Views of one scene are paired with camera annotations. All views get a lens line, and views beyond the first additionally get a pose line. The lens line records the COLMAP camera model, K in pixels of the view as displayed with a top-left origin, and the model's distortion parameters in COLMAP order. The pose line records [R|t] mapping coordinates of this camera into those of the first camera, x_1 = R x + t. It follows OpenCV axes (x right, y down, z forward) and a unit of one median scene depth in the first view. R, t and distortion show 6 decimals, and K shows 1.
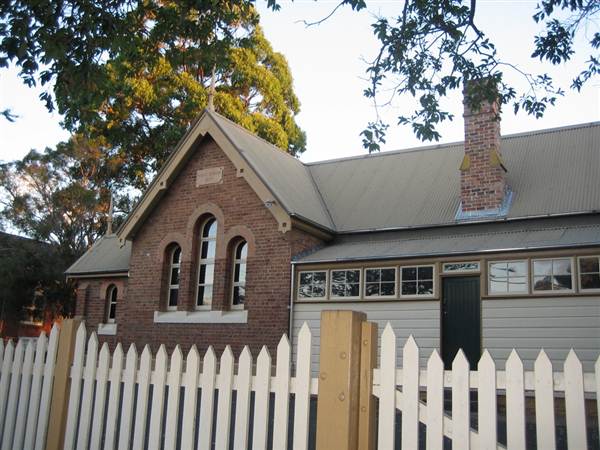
lens RADIAL K [[630.0, 0, 302.0], [0, 630.0, 218.1], [0, 0, 1]] dist [-0.156785, 0.199664]
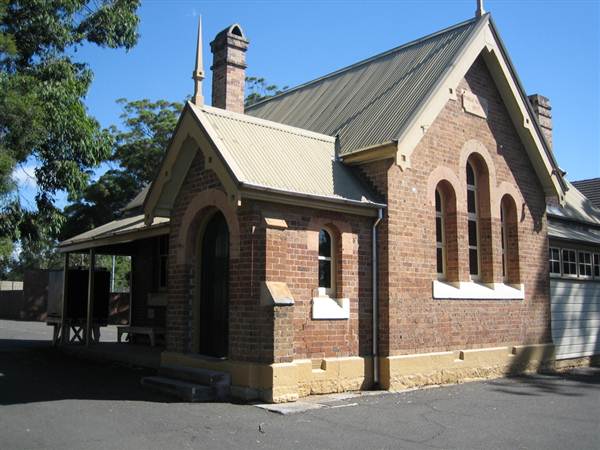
lens RADIAL K [[630.0, 0, 302.0], [0, 630.0, 218.1], [0, 0, 1]] dist [-0.156785, 0.199664]
pose [[0.296961, 0.092453, 0.950403, -0.945355], [-0.216333, 0.975937, -0.027342, 0.138257], [-0.930061, -0.197484, 0.309816, 0.973406]]
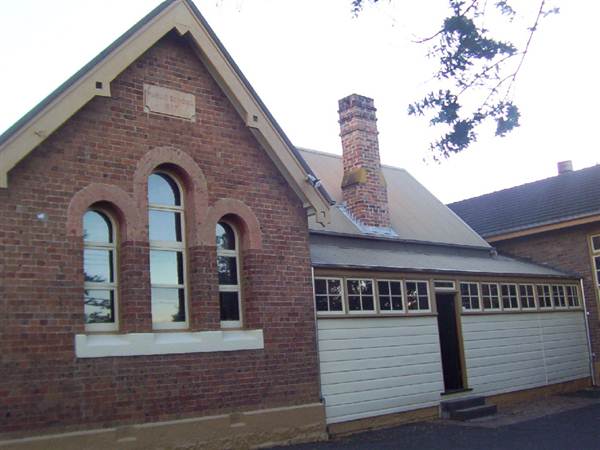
lens RADIAL K [[660.6, 0, 300.0], [0, 660.6, 225.0], [0, 0, 1]] dist [-0.178161, 0.211436]
pose [[0.296682, 0.123009, 0.947021, -0.705972], [-0.144124, 0.986078, -0.082931, 0.083680], [-0.944038, -0.111884, 0.310280, 0.709065]]
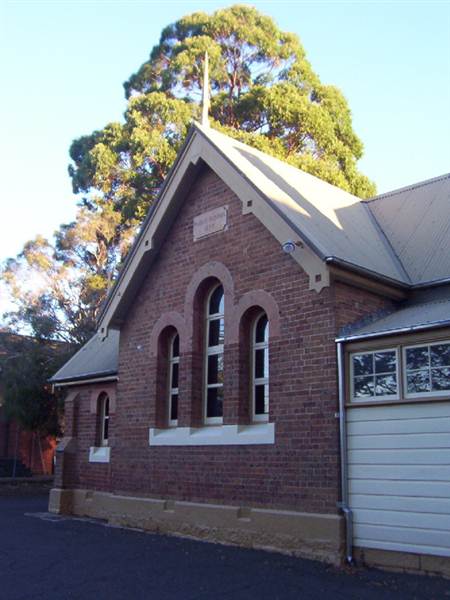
lens RADIAL K [[660.6, 0, 225.0], [0, 660.6, 300.0], [0, 0, 1]] dist [-0.178161, 0.211436]
pose [[0.963387, -0.092843, -0.251525, 0.038243], [0.089840, 0.995681, -0.023420, 0.034459], [0.252613, -0.000034, 0.967567, 0.338189]]
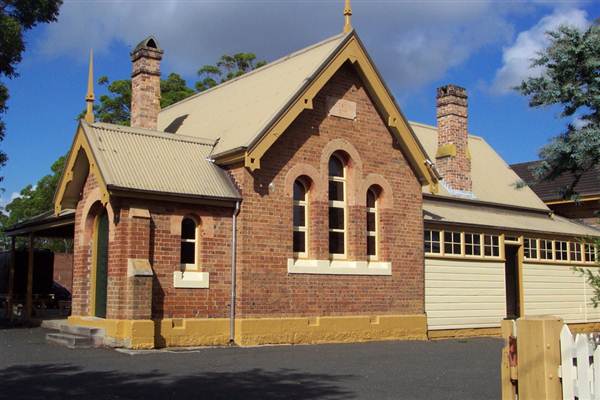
lens RADIAL K [[710.1, 0, 300.0], [0, 710.1, 200.0], [0, 0, 1]] dist [-0.065068, 0.011488]
pose [[0.343038, 0.080002, 0.935909, -1.135674], [-0.209041, 0.977882, -0.006970, 0.081877], [-0.915766, -0.193252, 0.352174, 0.704790]]
